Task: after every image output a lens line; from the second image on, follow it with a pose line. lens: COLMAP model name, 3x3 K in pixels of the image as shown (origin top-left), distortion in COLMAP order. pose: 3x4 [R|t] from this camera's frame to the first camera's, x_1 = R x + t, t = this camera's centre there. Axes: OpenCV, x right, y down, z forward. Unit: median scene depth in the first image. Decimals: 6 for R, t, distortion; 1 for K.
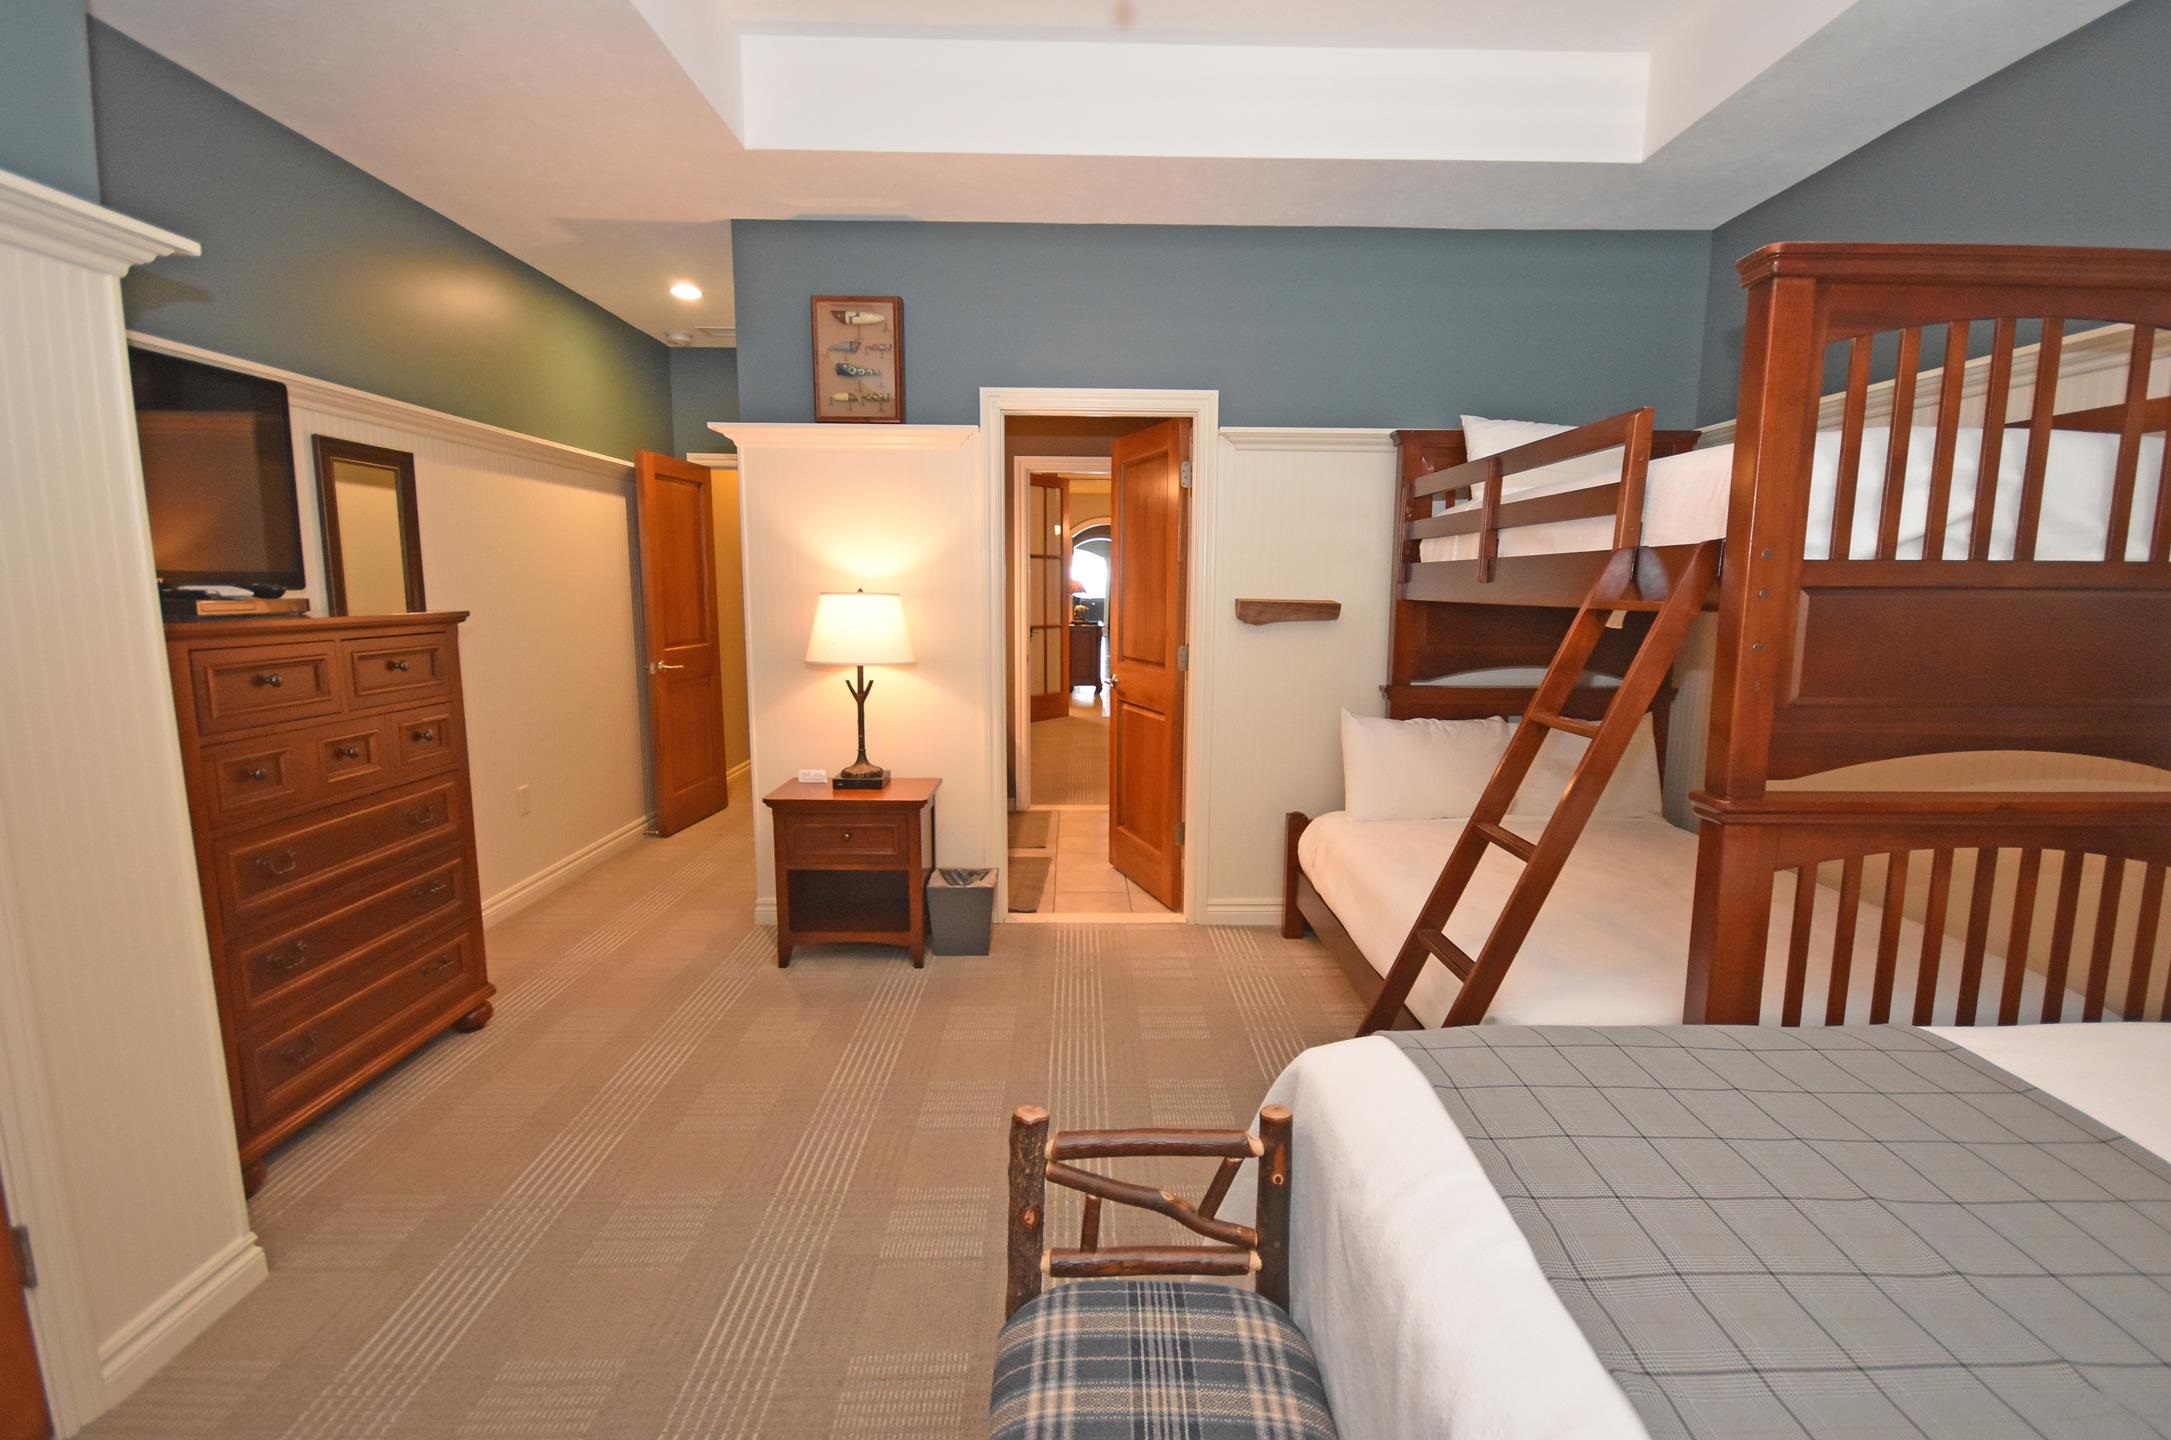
lens RADIAL K [[993.1, 0, 1102.3], [0, 993.1, 731.9], [0, 0, 1]] dist [0.009128, -0.007382]
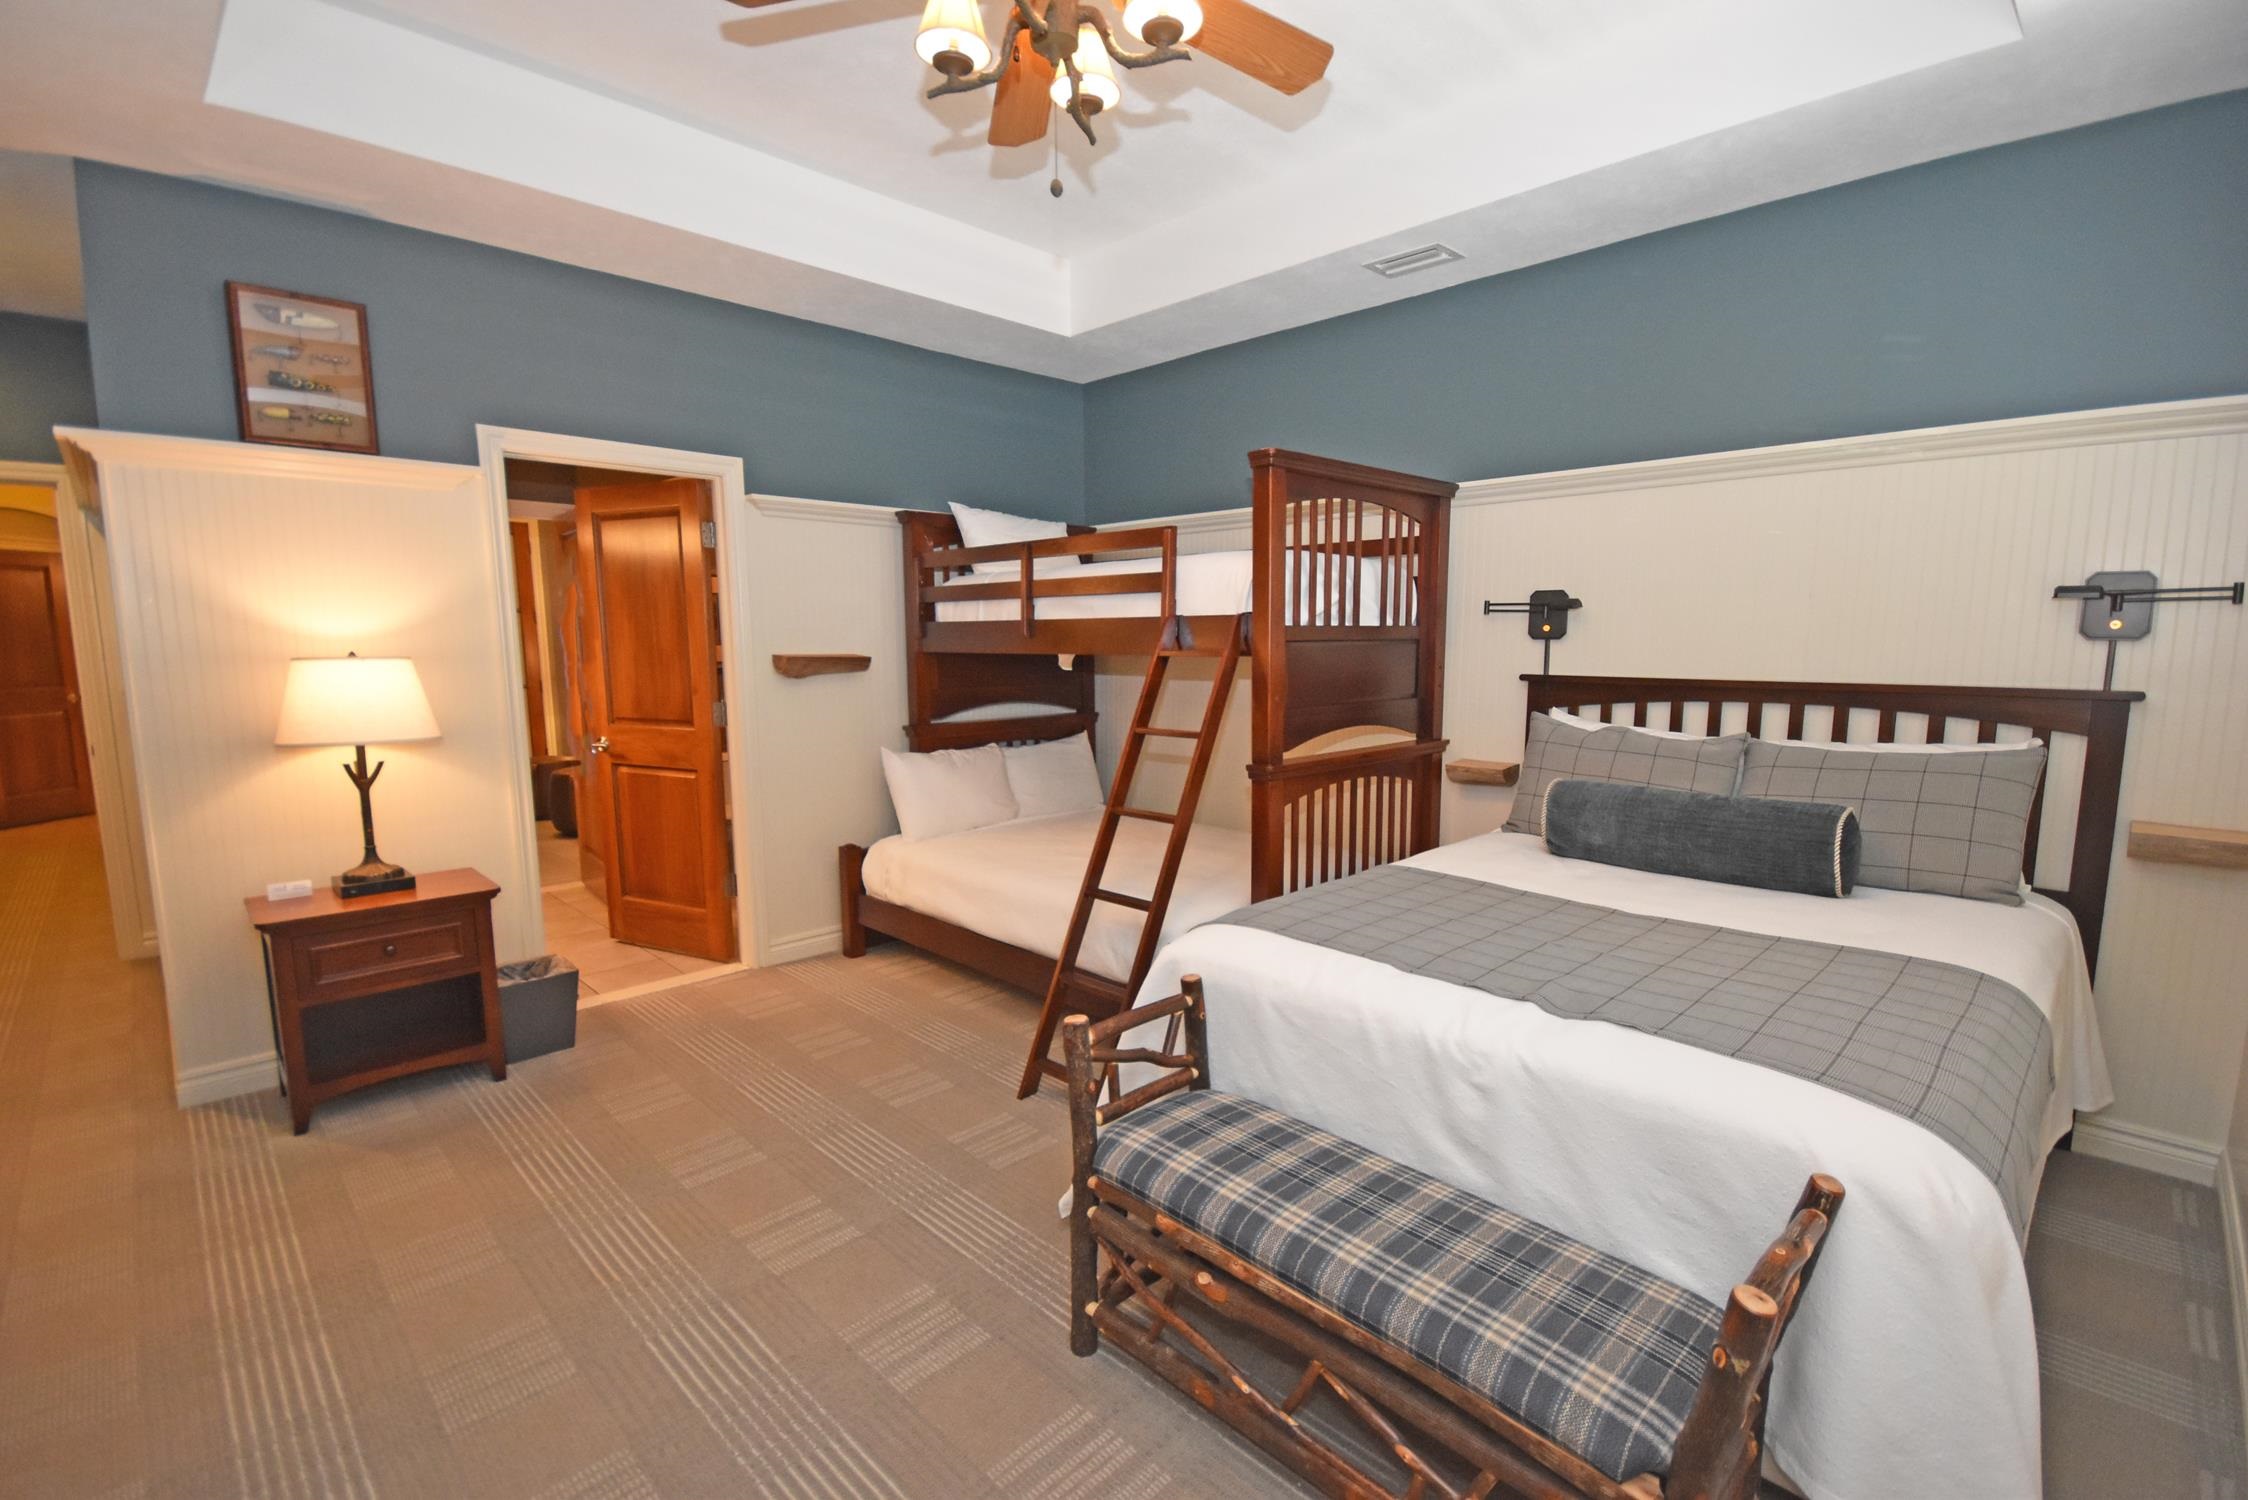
lens RADIAL K [[992.9, 0, 1140.6], [0, 992.9, 771.9], [0, 0, 1]] dist [0.007435, -0.006617]
pose [[0.719225, -0.102596, 0.687160, -0.356880], [0.108951, 0.993455, 0.034293, -0.002377], [-0.686181, 0.050202, 0.725696, -0.042139]]
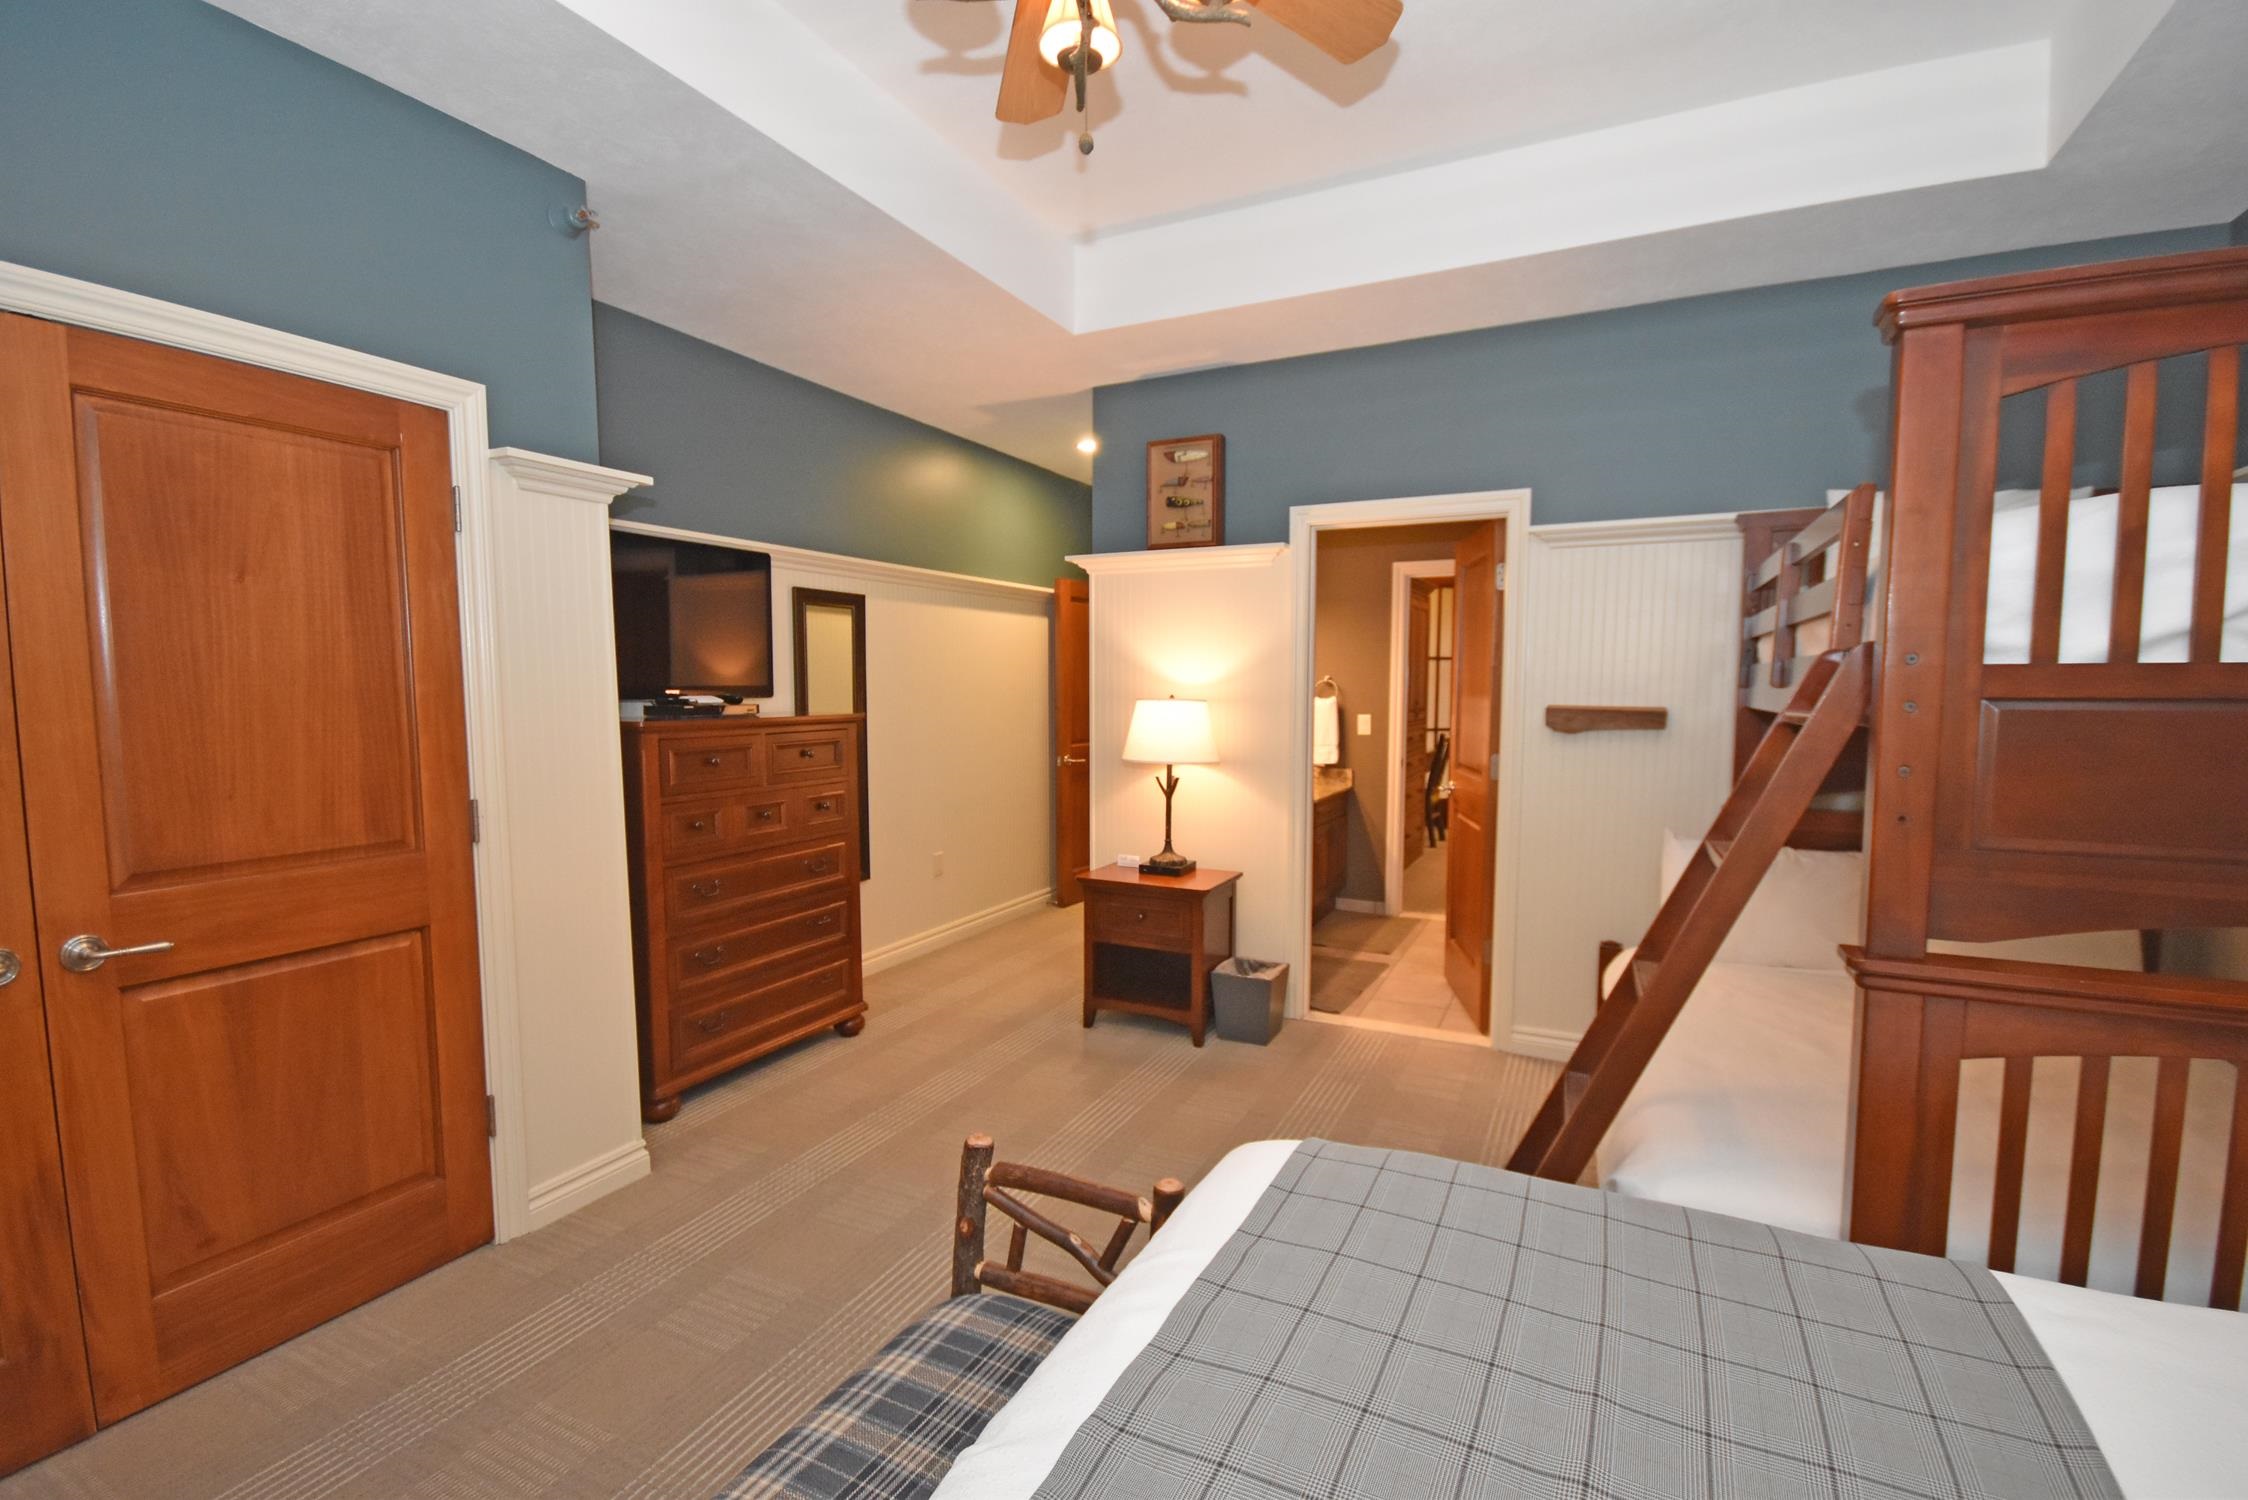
lens RADIAL K [[992.9, 0, 1140.6], [0, 992.9, 771.9], [0, 0, 1]] dist [0.007435, -0.006617]
pose [[0.891185, 0.034102, -0.452357, 0.236100], [-0.061218, 0.997090, -0.045436, -0.005429], [0.449491, 0.068184, 0.890679, -0.001652]]
